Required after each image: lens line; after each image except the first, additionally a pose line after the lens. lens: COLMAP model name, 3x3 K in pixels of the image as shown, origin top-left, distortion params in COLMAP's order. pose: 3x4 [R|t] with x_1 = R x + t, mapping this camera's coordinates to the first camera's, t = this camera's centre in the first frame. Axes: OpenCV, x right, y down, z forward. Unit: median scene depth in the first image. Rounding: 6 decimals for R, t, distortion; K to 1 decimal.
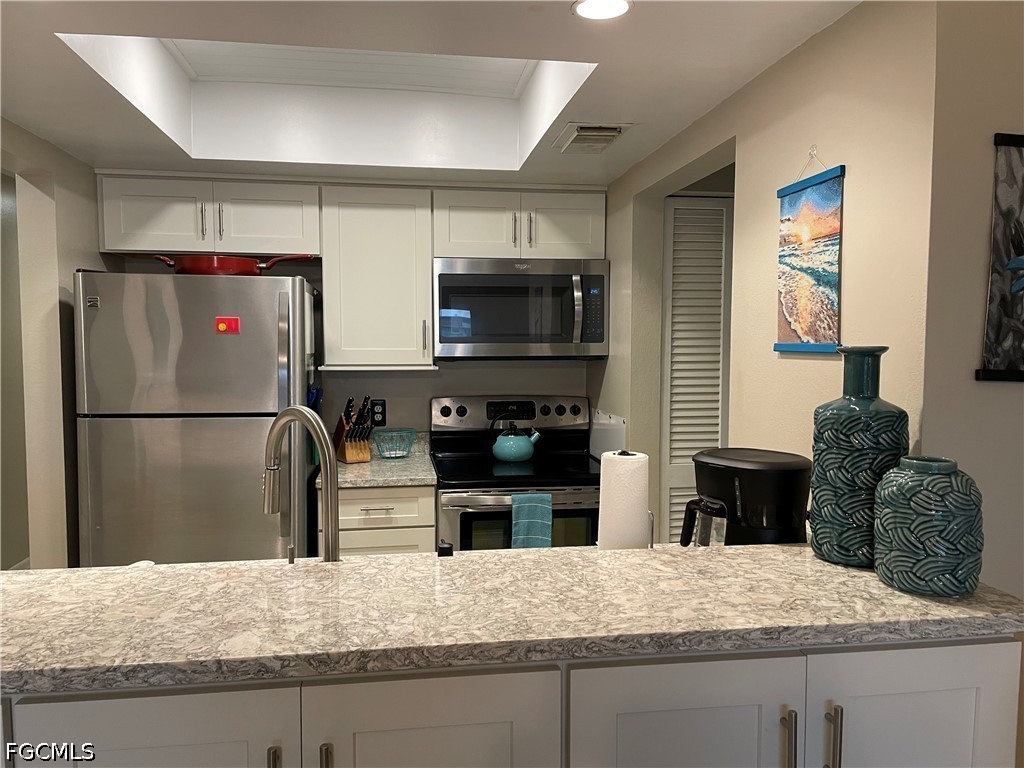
lens RADIAL K [[762.4, 0, 512.0], [0, 762.4, 384.0], [0, 0, 1]] dist [0.106430, -0.138392]
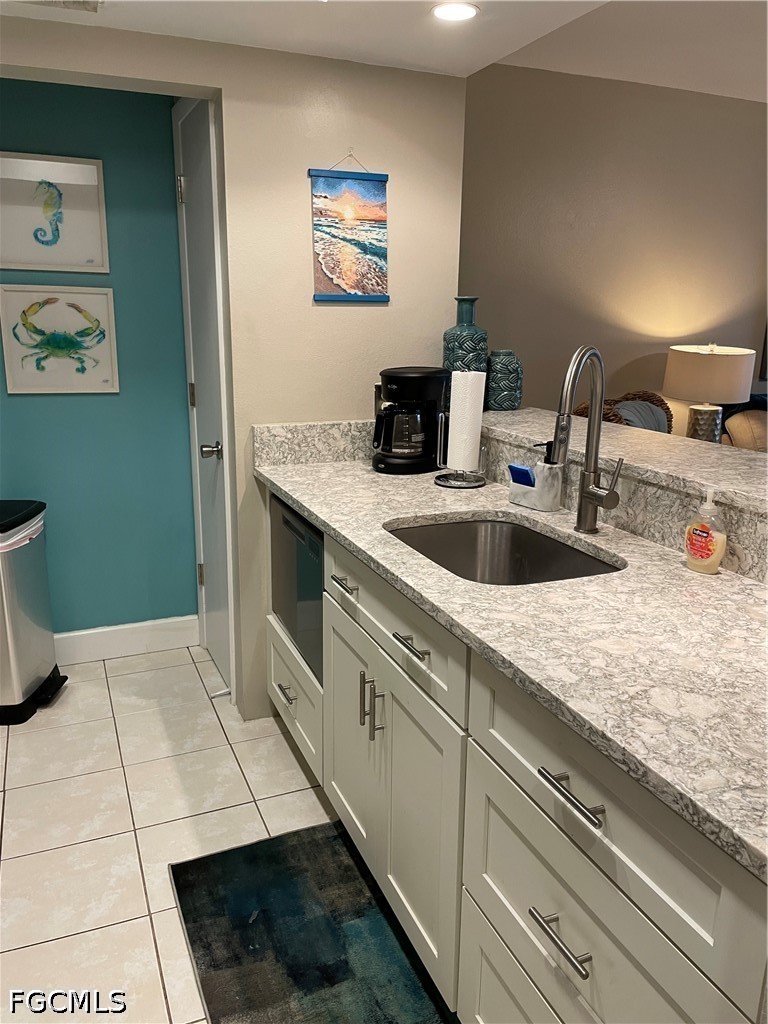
lens RADIAL K [[762.4, 0, 380.5], [0, 762.4, 507.9], [0, 0, 1]] dist [0.106430, -0.138392]
pose [[-0.248111, -0.238940, 0.938801, -1.083088], [0.053447, 0.964251, 0.259543, -0.038006], [-0.967256, 0.114571, -0.226471, 1.318508]]
